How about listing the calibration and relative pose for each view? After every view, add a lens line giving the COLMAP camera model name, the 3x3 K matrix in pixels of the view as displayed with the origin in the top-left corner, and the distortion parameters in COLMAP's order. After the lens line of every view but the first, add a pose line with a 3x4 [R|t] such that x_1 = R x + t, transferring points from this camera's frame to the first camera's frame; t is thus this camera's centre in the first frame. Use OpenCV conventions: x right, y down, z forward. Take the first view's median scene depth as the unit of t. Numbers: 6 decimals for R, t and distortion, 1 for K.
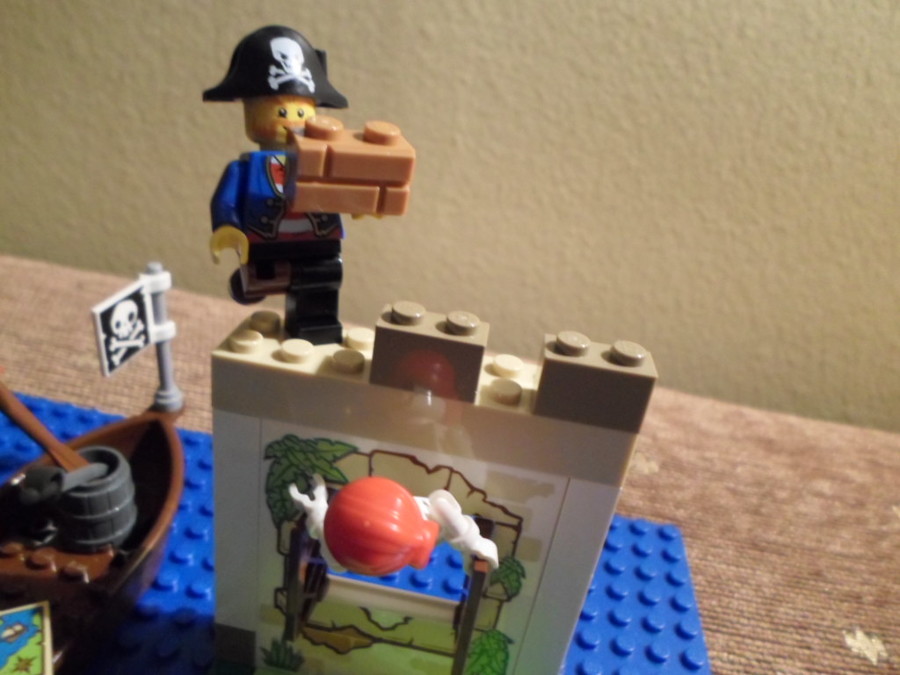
lens RADIAL K [[645.6, 0, 446.3], [0, 645.6, 337.3], [0, 0, 1]] dist [-0.022369, -0.008648]
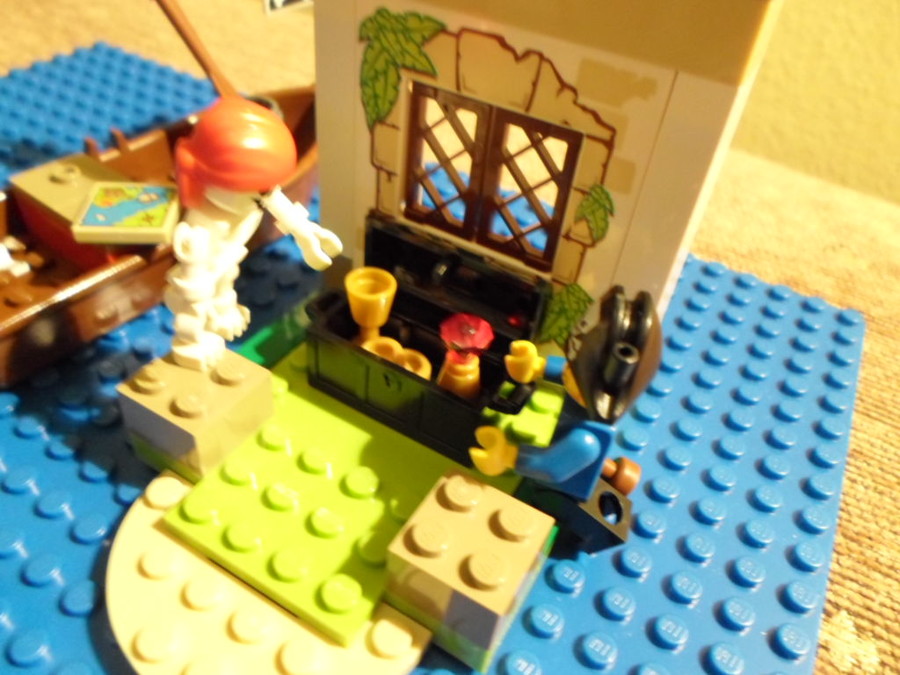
lens RADIAL K [[645.6, 0, 465.3], [0, 645.6, 343.5], [0, 0, 1]] dist [-0.022369, -0.008648]
pose [[0.929771, 0.202444, -0.307478, 0.222858], [-0.136437, 0.965236, 0.222946, 0.346354], [0.341923, -0.165337, 0.925069, 0.086044]]
